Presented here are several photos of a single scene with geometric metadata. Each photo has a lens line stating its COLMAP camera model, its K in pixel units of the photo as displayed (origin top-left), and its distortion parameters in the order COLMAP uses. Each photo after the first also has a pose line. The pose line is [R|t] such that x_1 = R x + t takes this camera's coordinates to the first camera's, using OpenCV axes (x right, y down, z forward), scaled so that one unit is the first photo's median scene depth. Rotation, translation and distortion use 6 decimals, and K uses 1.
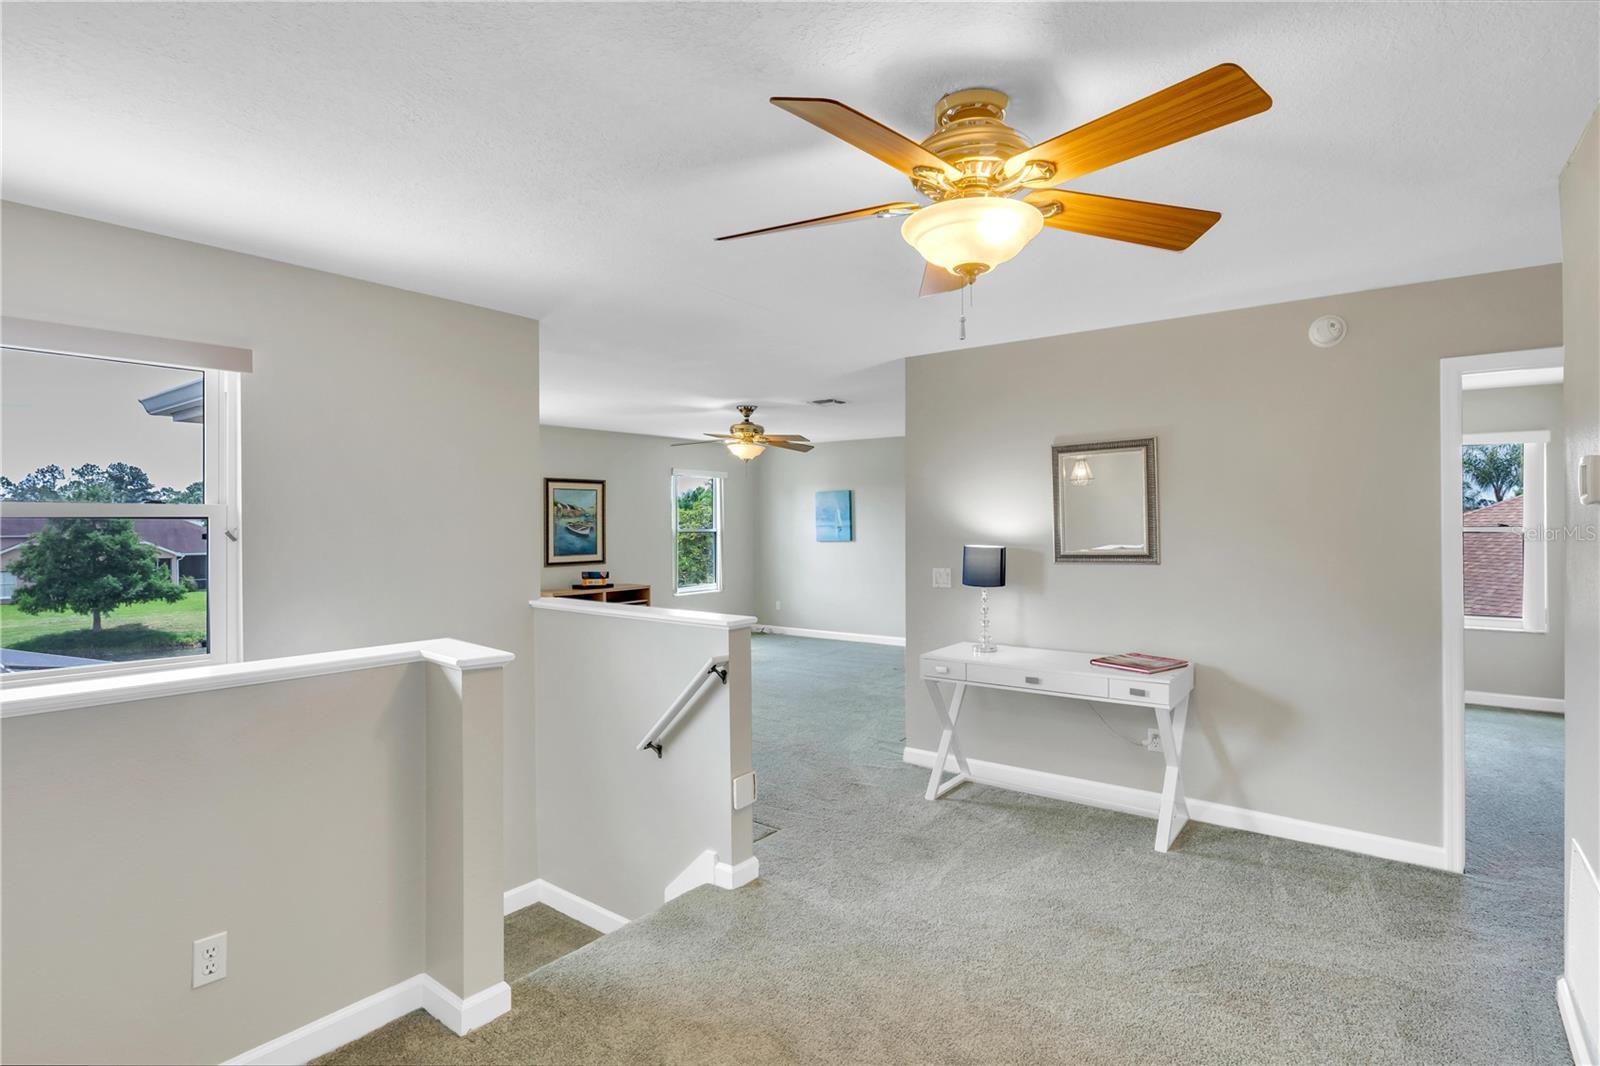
lens RADIAL K [[797.6, 0, 805.3], [0, 797.6, 526.5], [0, 0, 1]] dist [-0.006992, -0.001320]
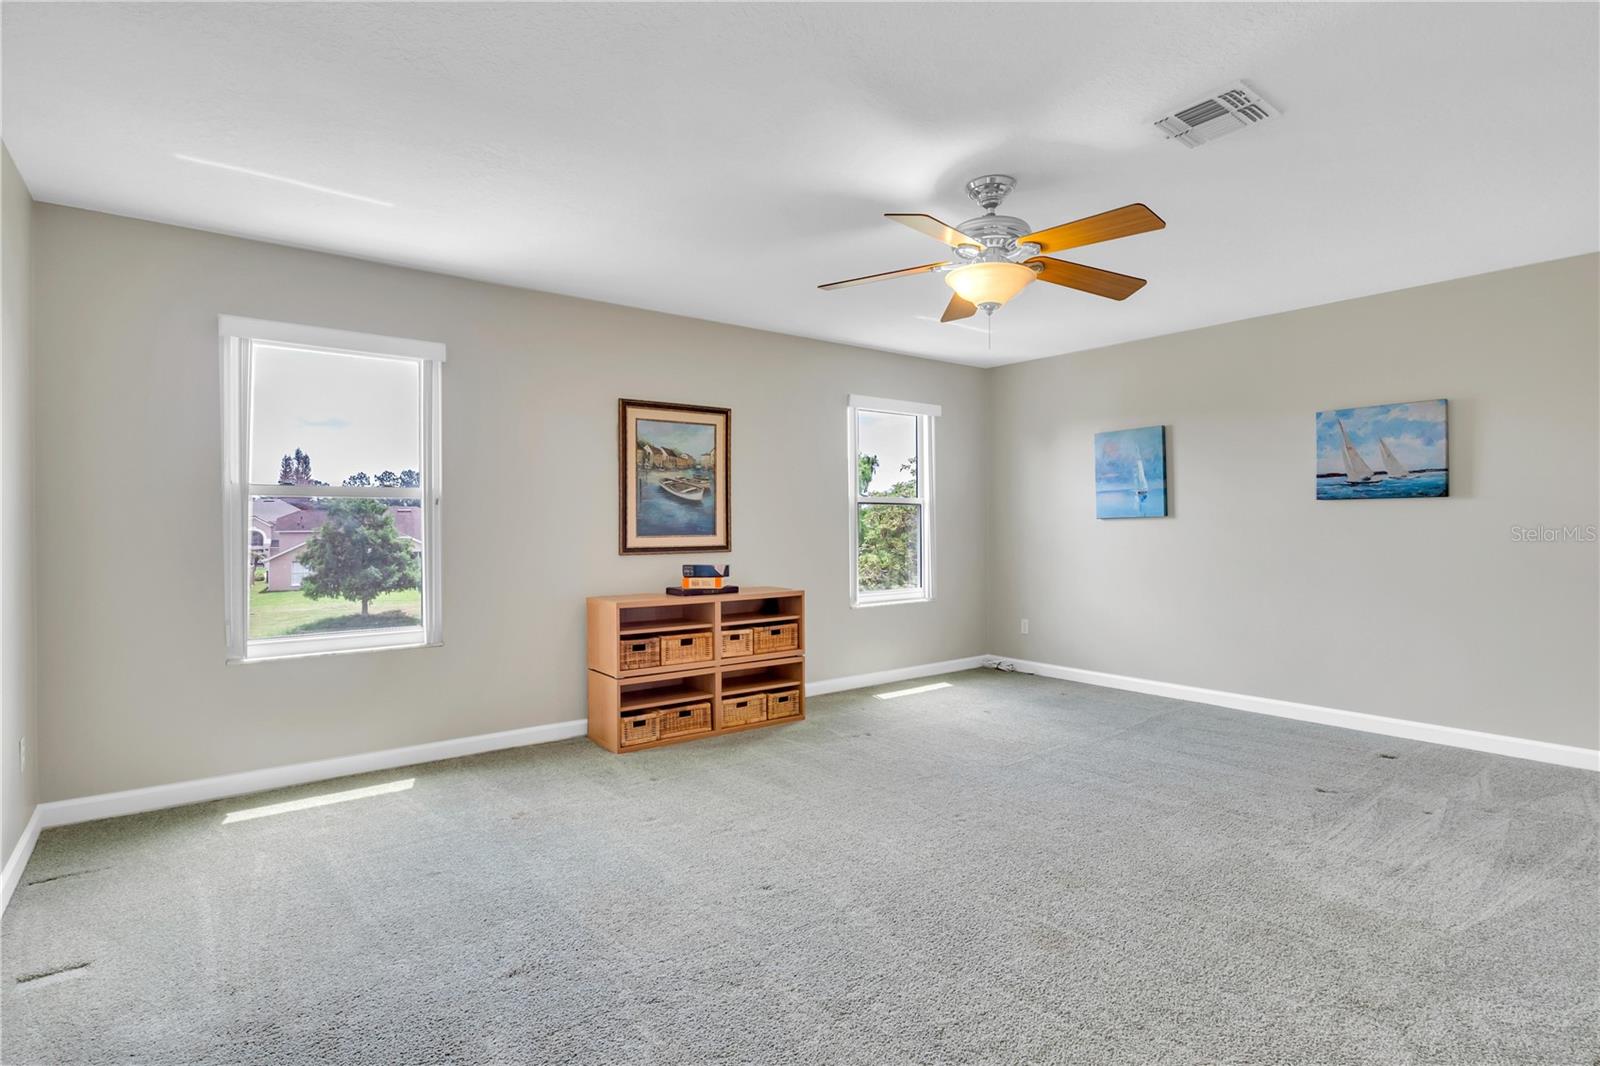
lens RADIAL K [[797.6, 0, 805.3], [0, 797.6, 526.5], [0, 0, 1]] dist [-0.006992, -0.001320]
pose [[0.965978, 0.001298, -0.258622, -0.041513], [-0.001283, 0.999999, 0.000229, 0.024910], [0.258622, 0.000111, 0.965978, 0.398670]]
